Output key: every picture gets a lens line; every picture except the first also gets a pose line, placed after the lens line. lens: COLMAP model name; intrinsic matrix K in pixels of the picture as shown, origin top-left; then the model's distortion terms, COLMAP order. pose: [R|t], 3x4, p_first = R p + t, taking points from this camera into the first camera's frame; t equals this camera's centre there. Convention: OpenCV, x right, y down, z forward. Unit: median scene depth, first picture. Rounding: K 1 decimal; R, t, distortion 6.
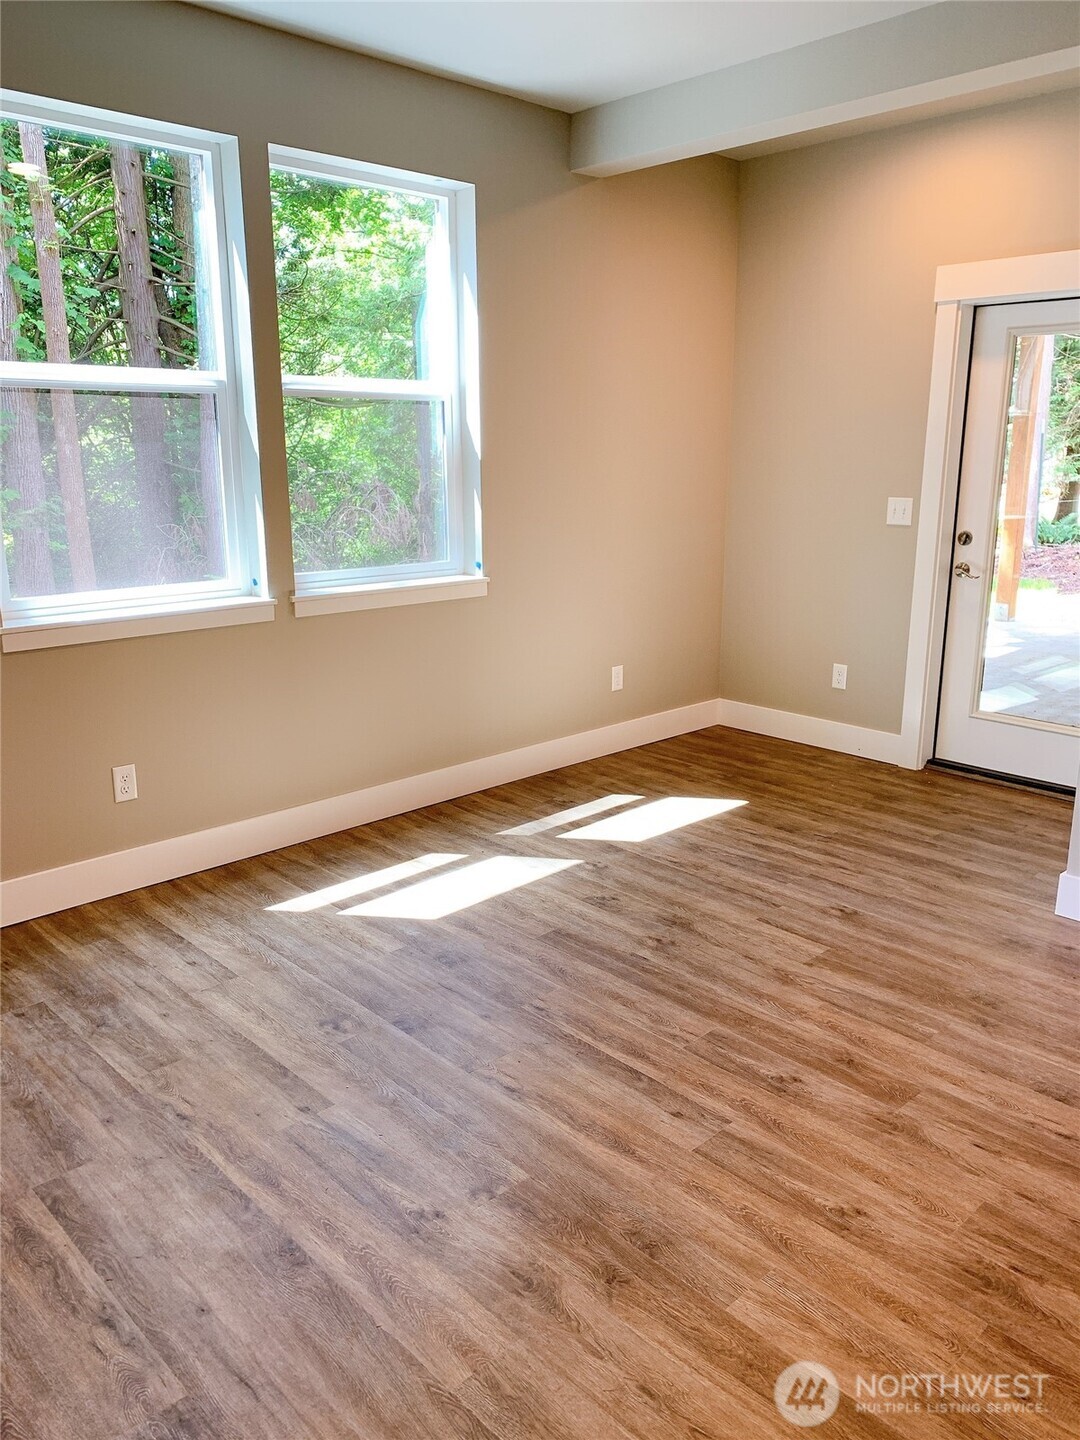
lens RADIAL K [[1106.3, 0, 540.0], [0, 1106.3, 720.0], [0, 0, 1]] dist [0.069038, -0.108514]
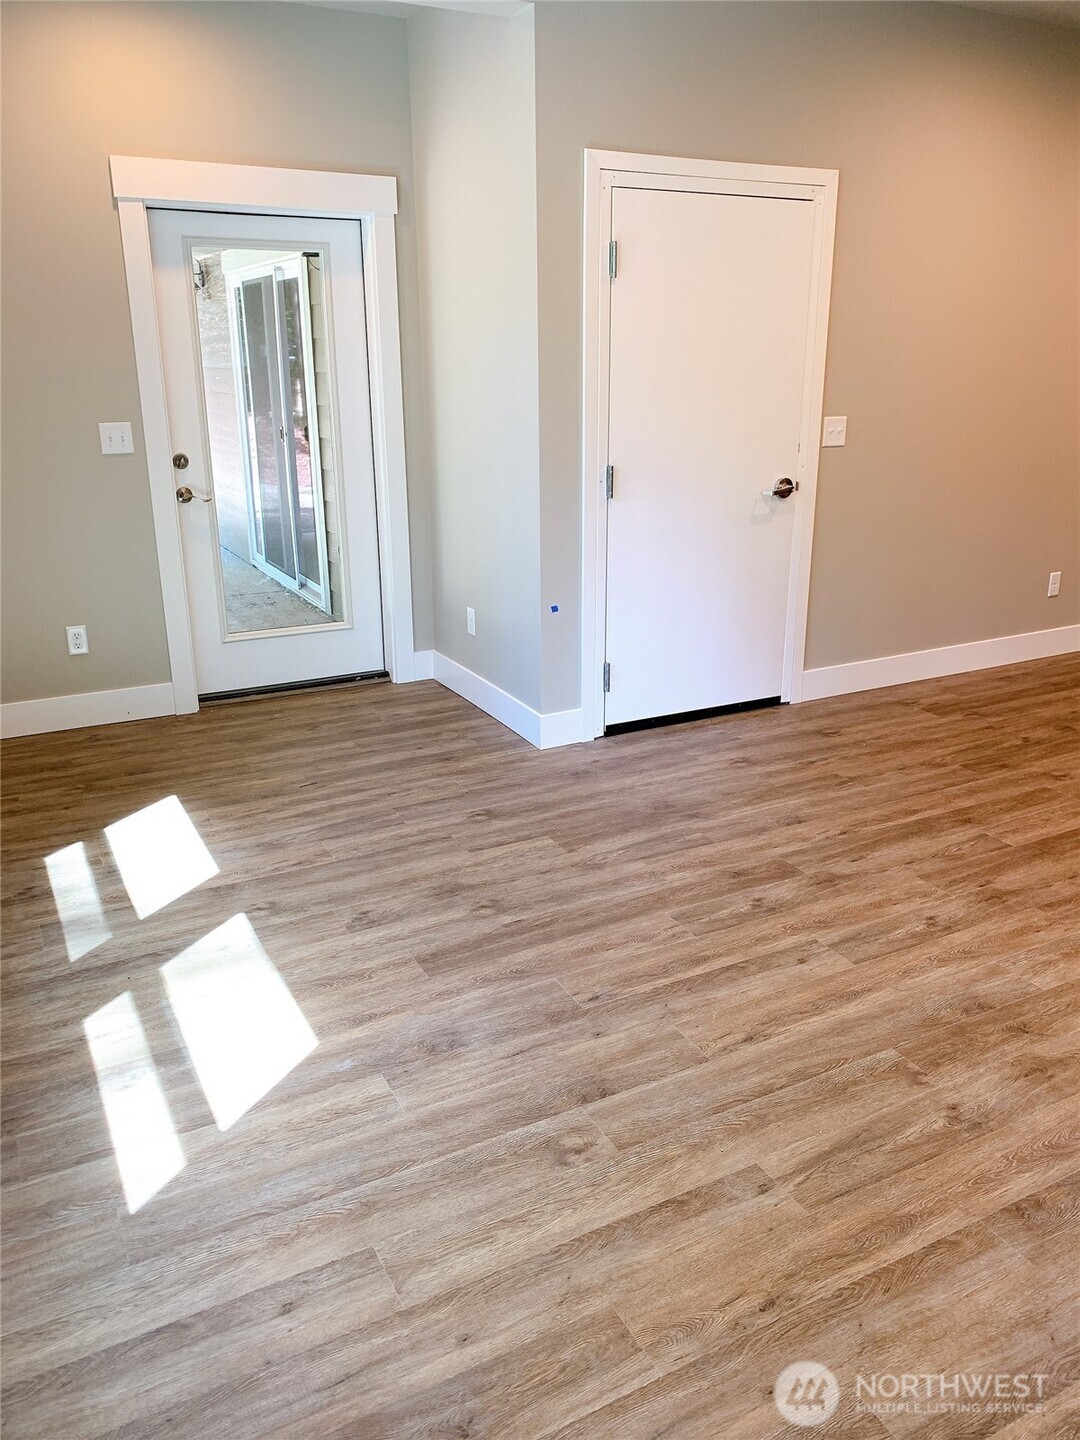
lens RADIAL K [[1106.3, 0, 540.0], [0, 1106.3, 720.0], [0, 0, 1]] dist [0.069038, -0.108514]
pose [[0.268624, -0.306864, 0.913059, -0.659806], [0.242456, 0.938919, 0.244224, -0.159478], [-0.932232, 0.155772, 0.326617, 0.605774]]
